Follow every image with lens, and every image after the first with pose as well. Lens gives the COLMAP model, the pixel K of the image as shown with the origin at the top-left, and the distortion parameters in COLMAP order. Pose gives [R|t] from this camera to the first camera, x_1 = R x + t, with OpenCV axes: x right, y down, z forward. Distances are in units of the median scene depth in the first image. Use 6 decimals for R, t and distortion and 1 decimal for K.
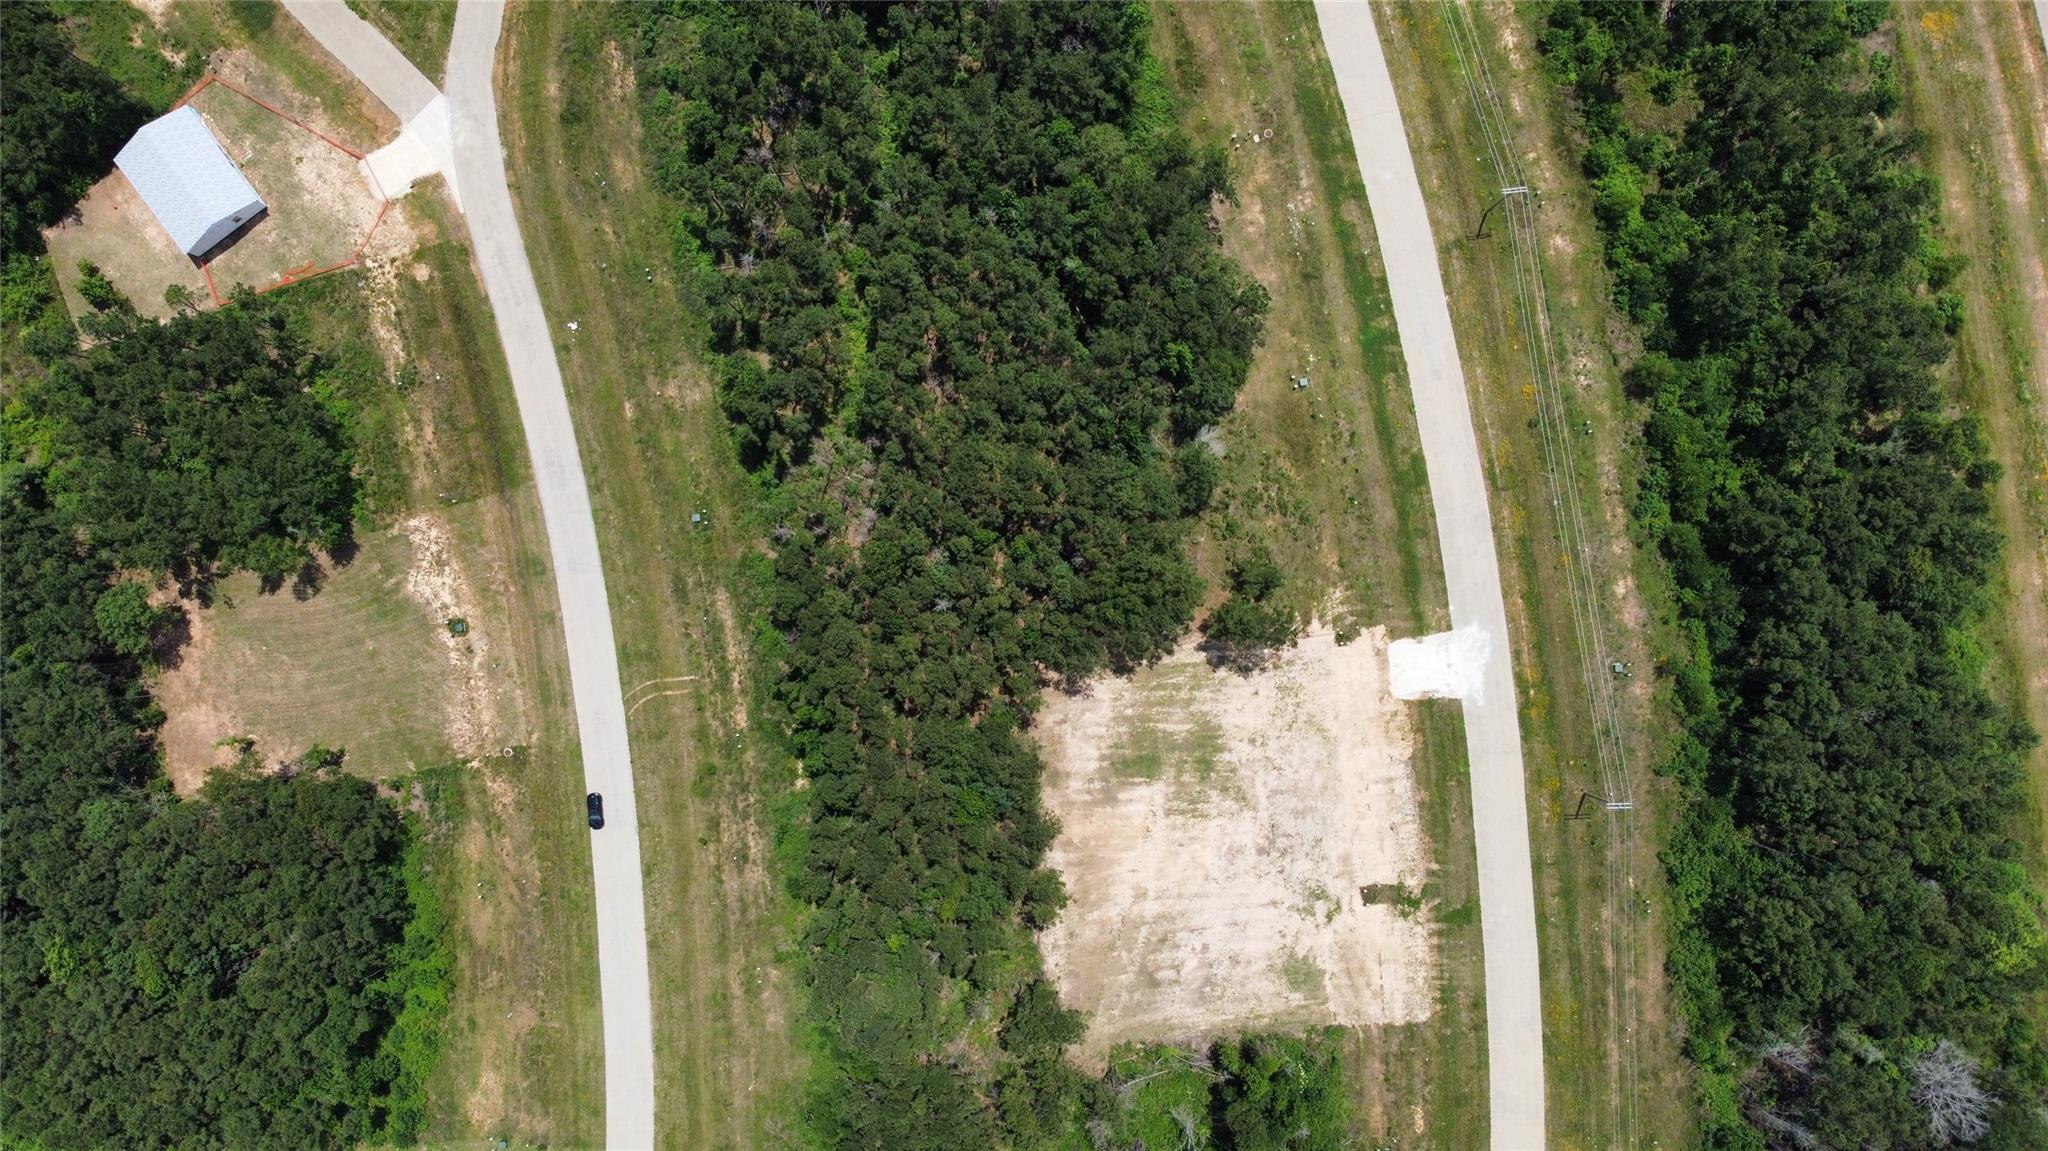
lens RADIAL K [[1564.4, 0, 1005.4], [0, 1564.4, 544.3], [0, 0, 1]] dist [0.004688, -0.009226]
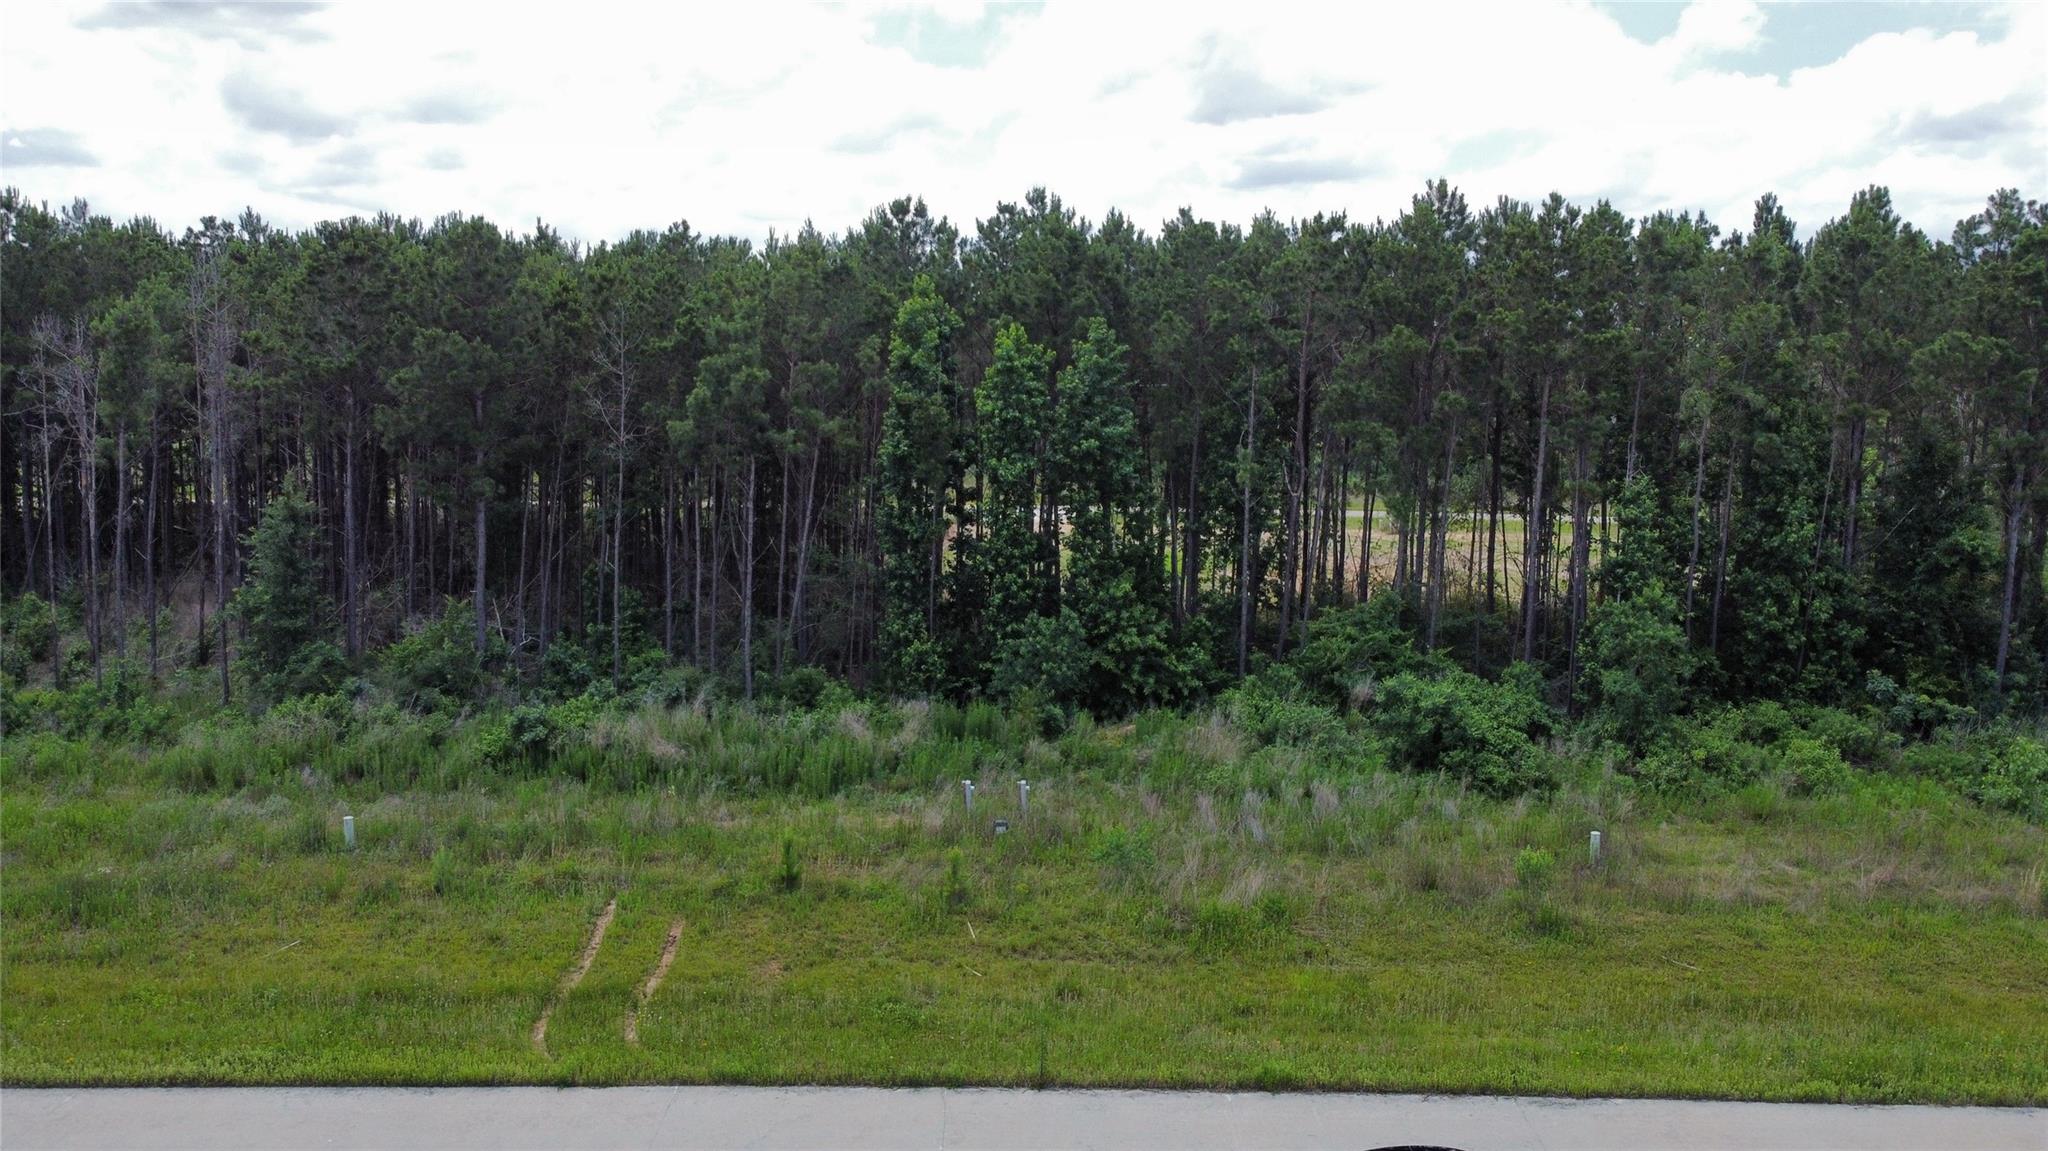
lens RADIAL K [[1564.4, 0, 1006.8], [0, 1564.4, 571.3], [0, 0, 1]] dist [0.004688, -0.009226]
pose [[0.132602, -0.111466, 0.984882, -0.370039], [0.990692, 0.045735, -0.128208, 0.152680], [-0.030753, 0.992715, 0.116494, 0.949401]]
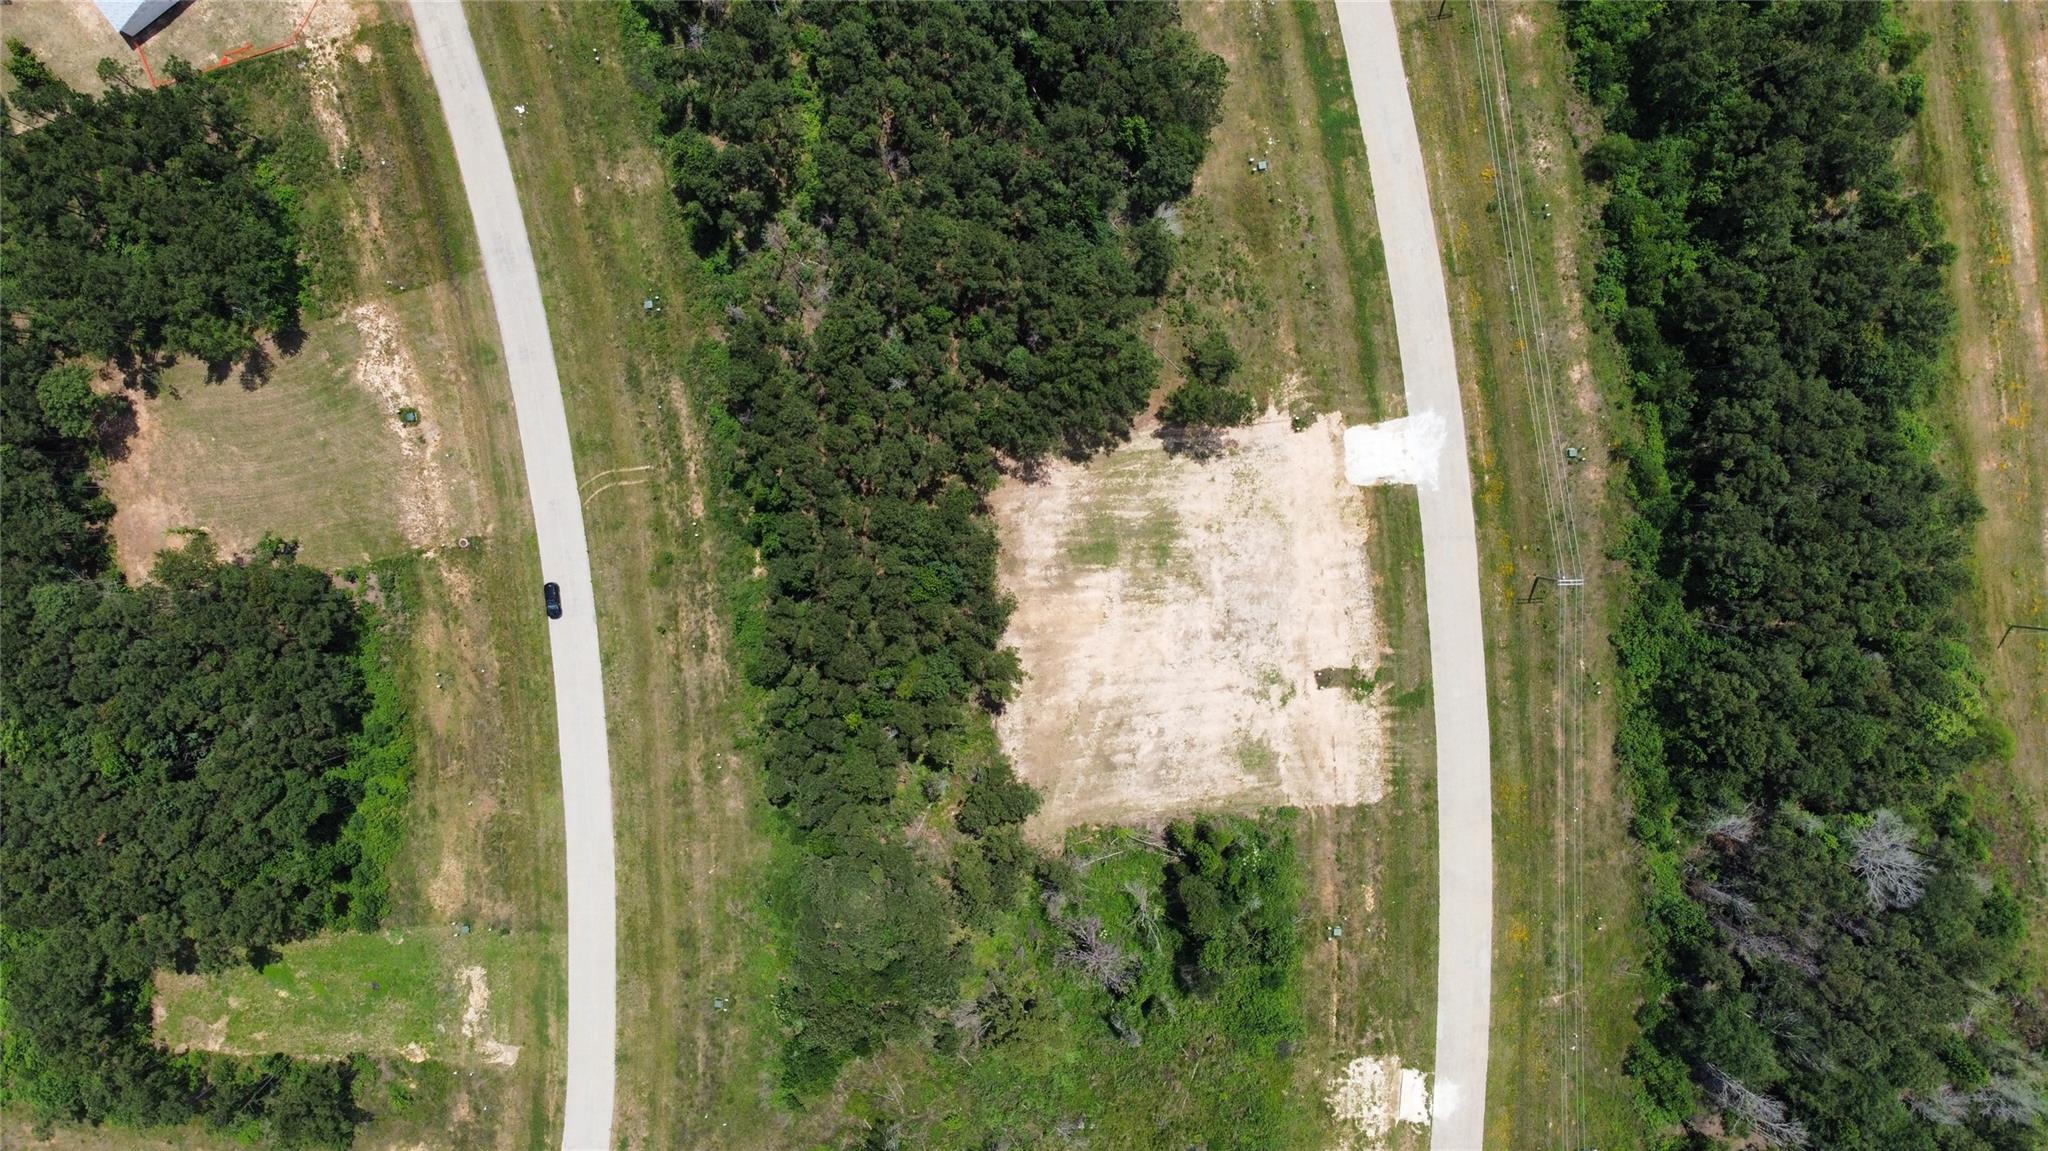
lens RADIAL K [[1564.4, 0, 1004.4], [0, 1564.4, 533.9], [0, 0, 1]] dist [0.004688, -0.009226]
pose [[0.999866, -0.003495, 0.015977, 0.010787], [0.002586, 0.998395, 0.056575, 0.072795], [-0.016149, -0.056527, 0.998270, 0.000675]]
